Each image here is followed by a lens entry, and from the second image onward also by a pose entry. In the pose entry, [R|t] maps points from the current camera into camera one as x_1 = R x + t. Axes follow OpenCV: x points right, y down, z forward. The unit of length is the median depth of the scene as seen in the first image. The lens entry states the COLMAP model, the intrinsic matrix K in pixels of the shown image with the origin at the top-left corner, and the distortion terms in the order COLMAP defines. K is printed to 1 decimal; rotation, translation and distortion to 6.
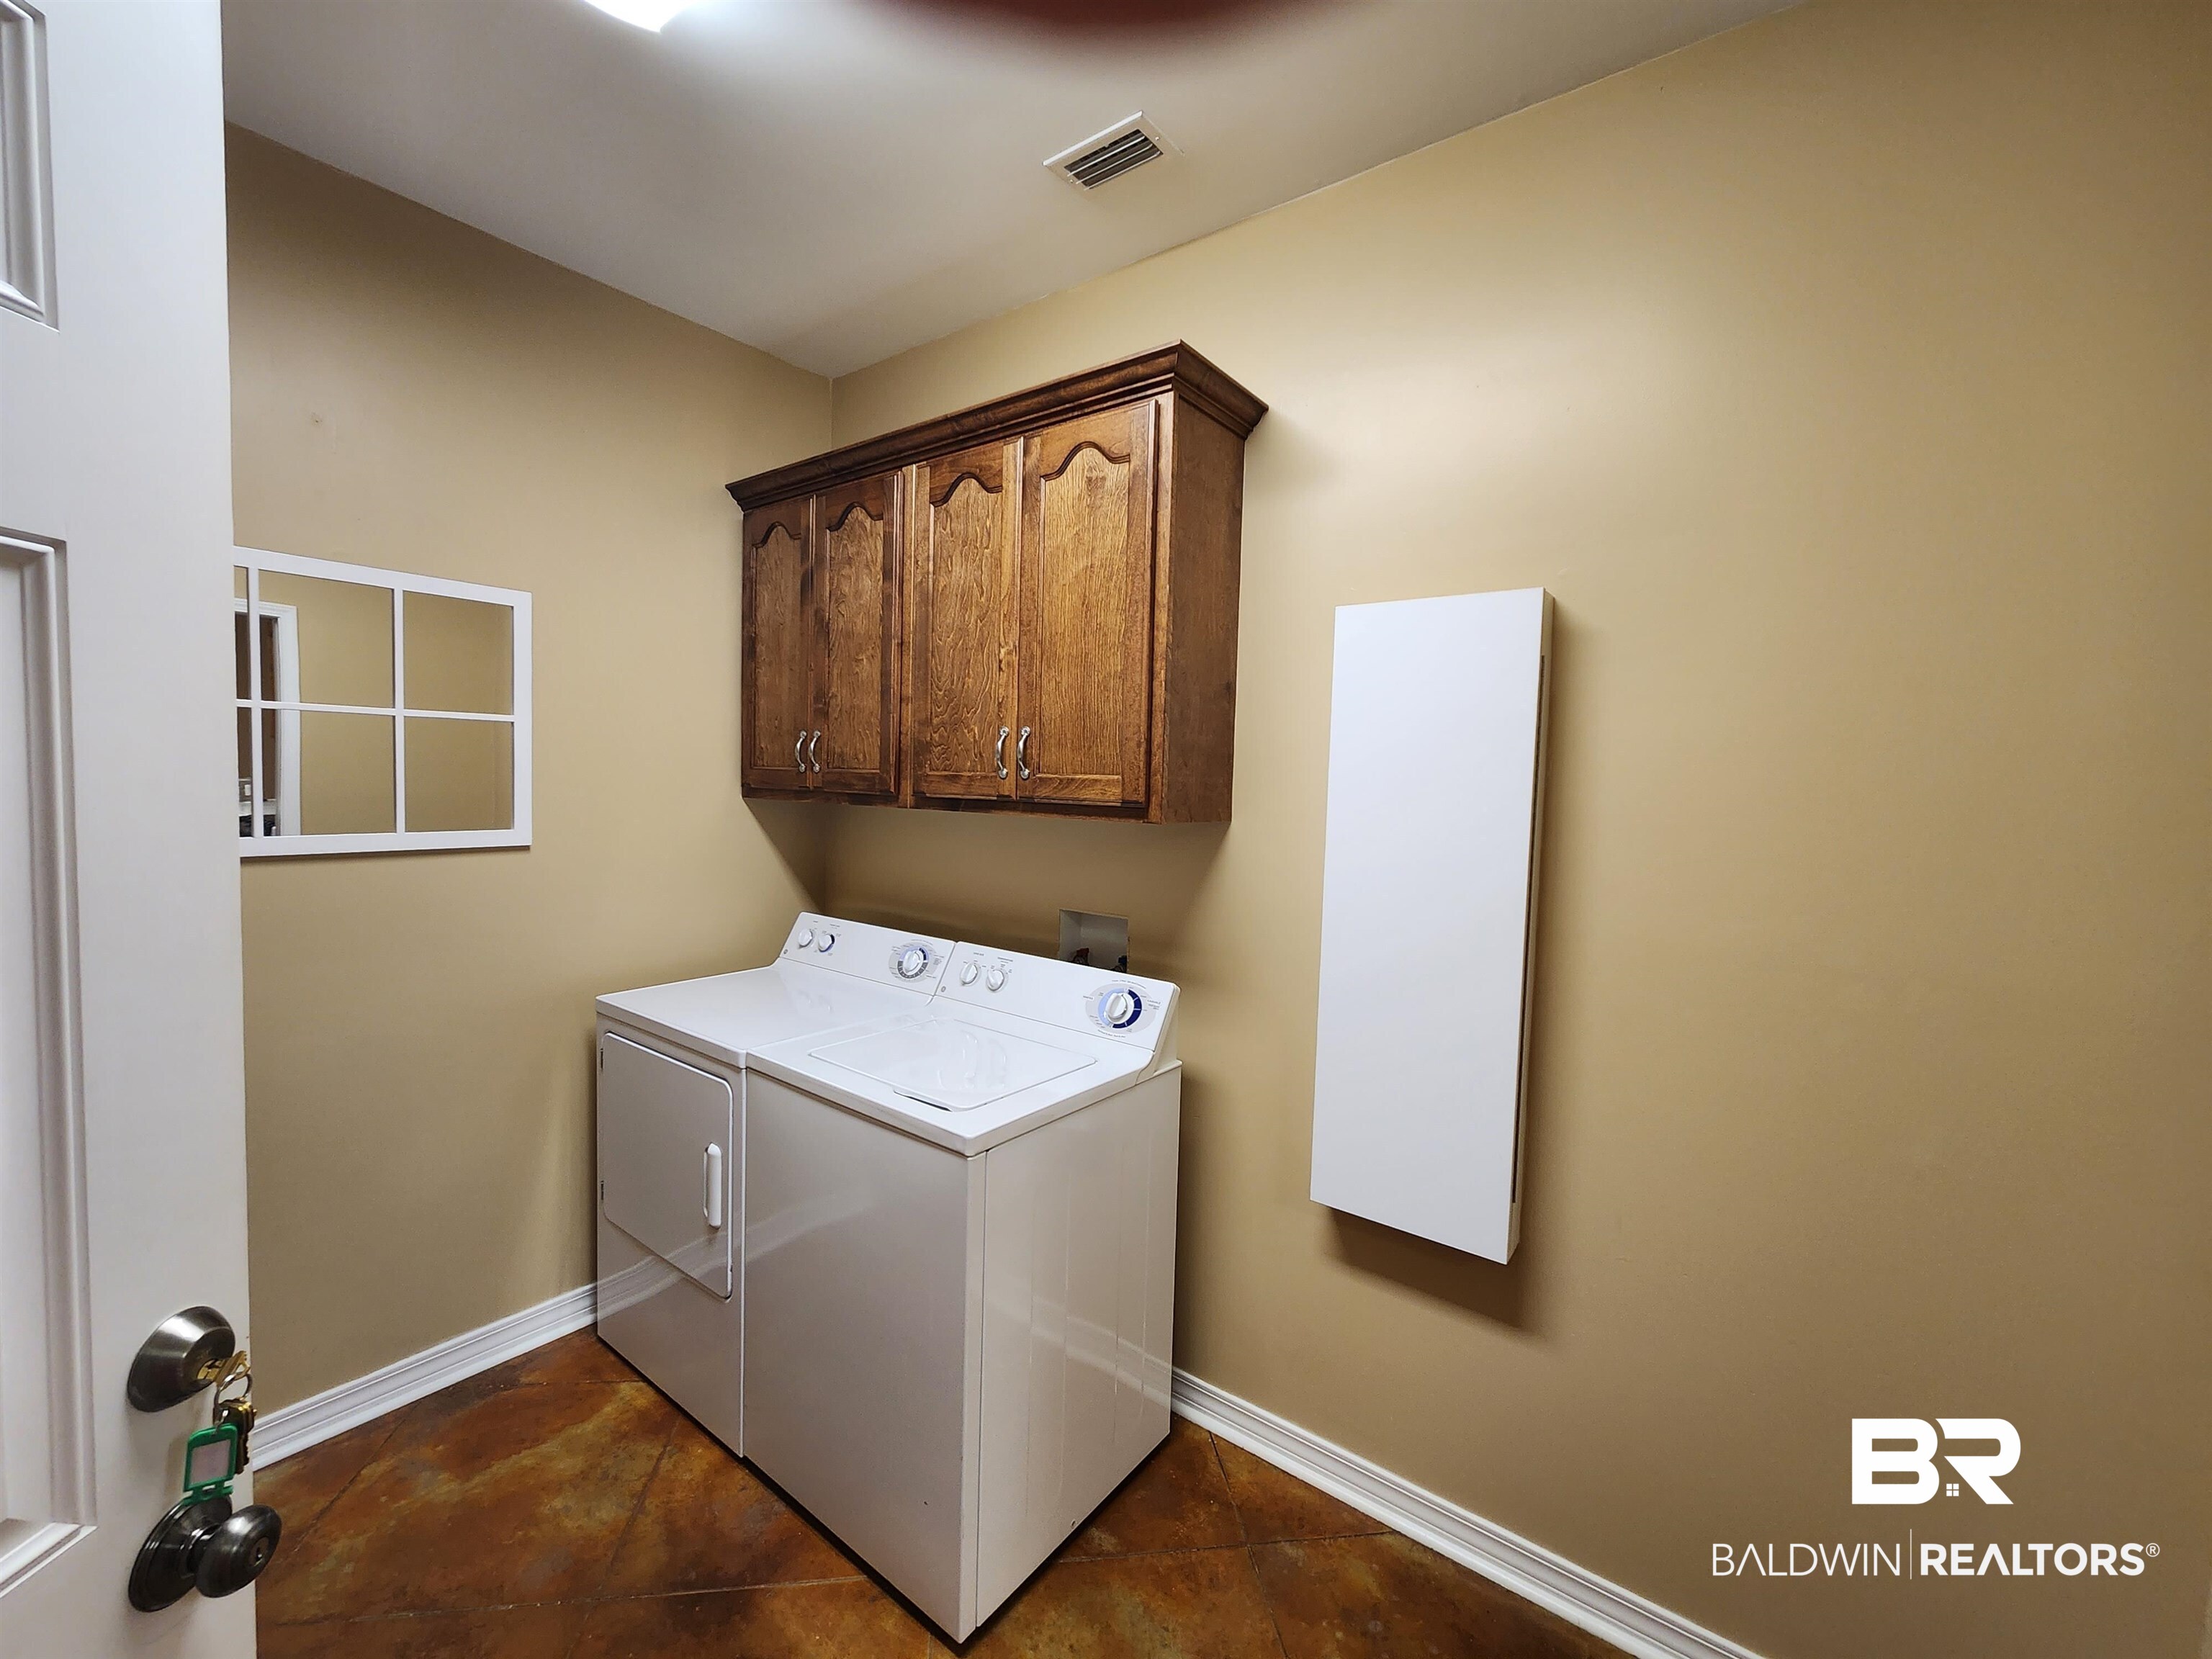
lens RADIAL K [[899.5, 0, 1104.7], [0, 899.5, 824.3], [0, 0, 1]] dist [-0.002183, 0.000378]
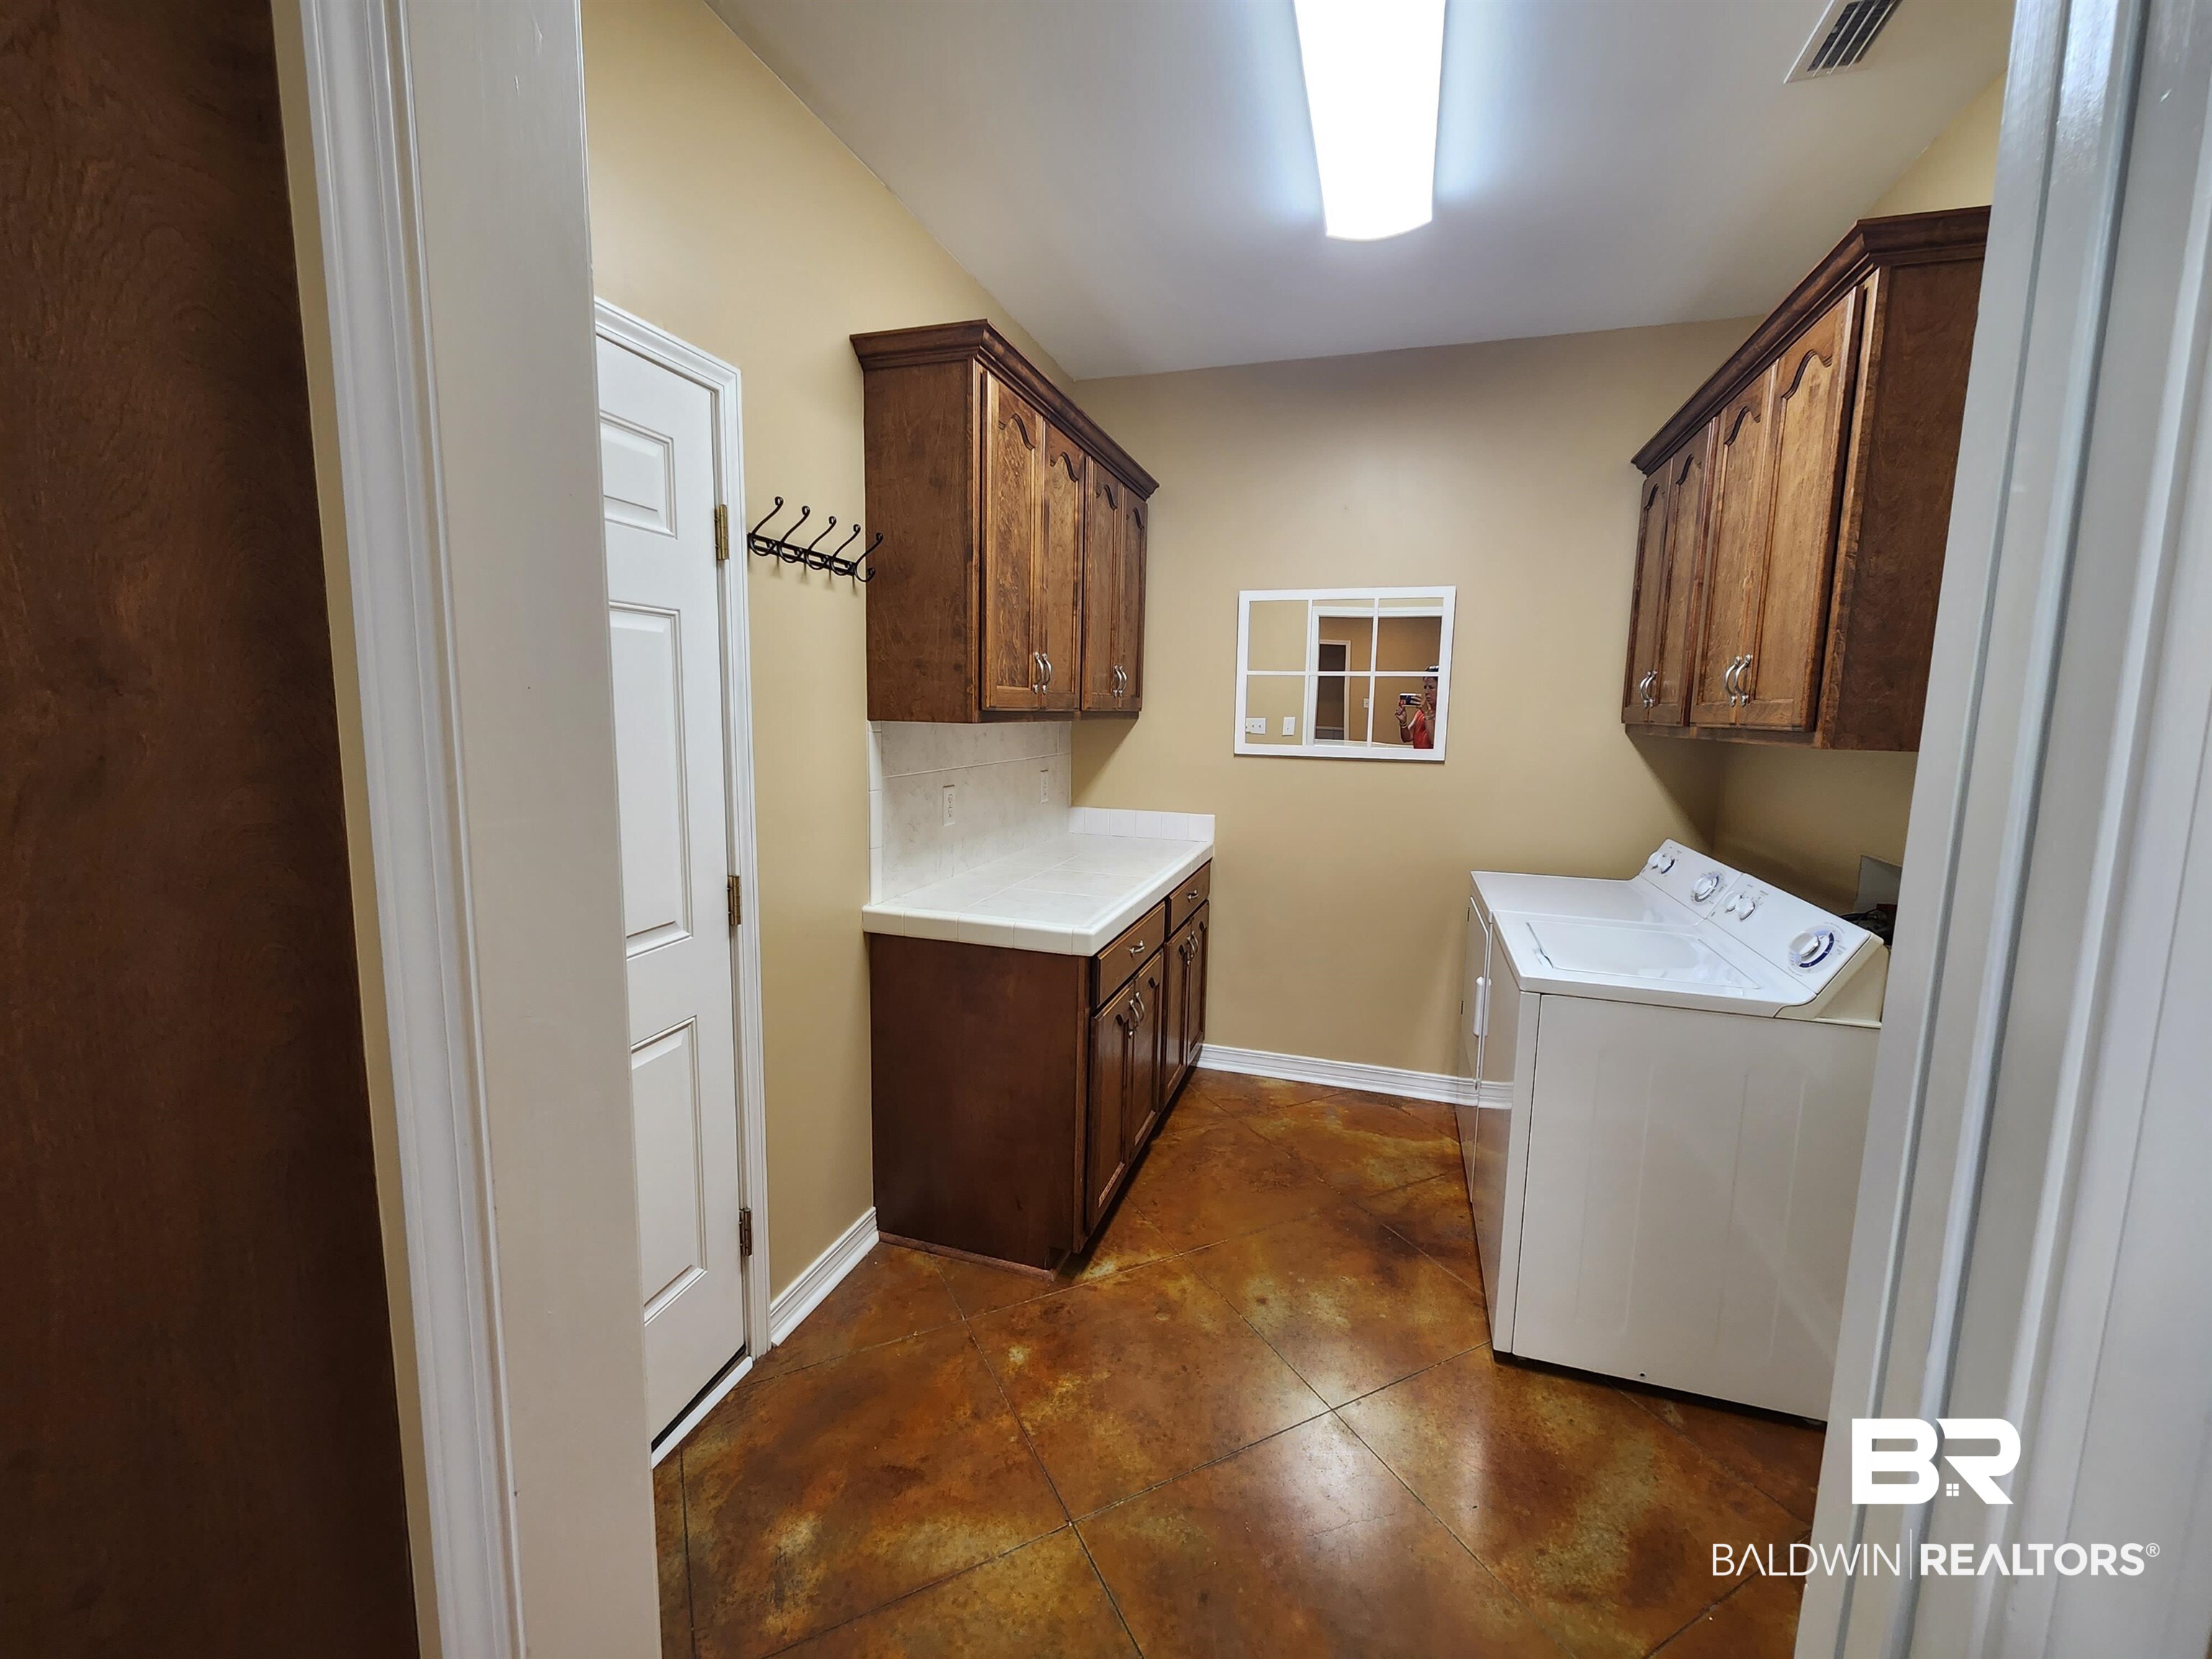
lens RADIAL K [[899.5, 0, 1106.7], [0, 899.5, 824.4], [0, 0, 1]] dist [-0.002183, 0.000378]
pose [[0.342061, 0.101379, -0.934193, 0.669050], [-0.059589, 0.994502, 0.086104, 0.040478], [0.937787, 0.026215, 0.346221, -0.024767]]
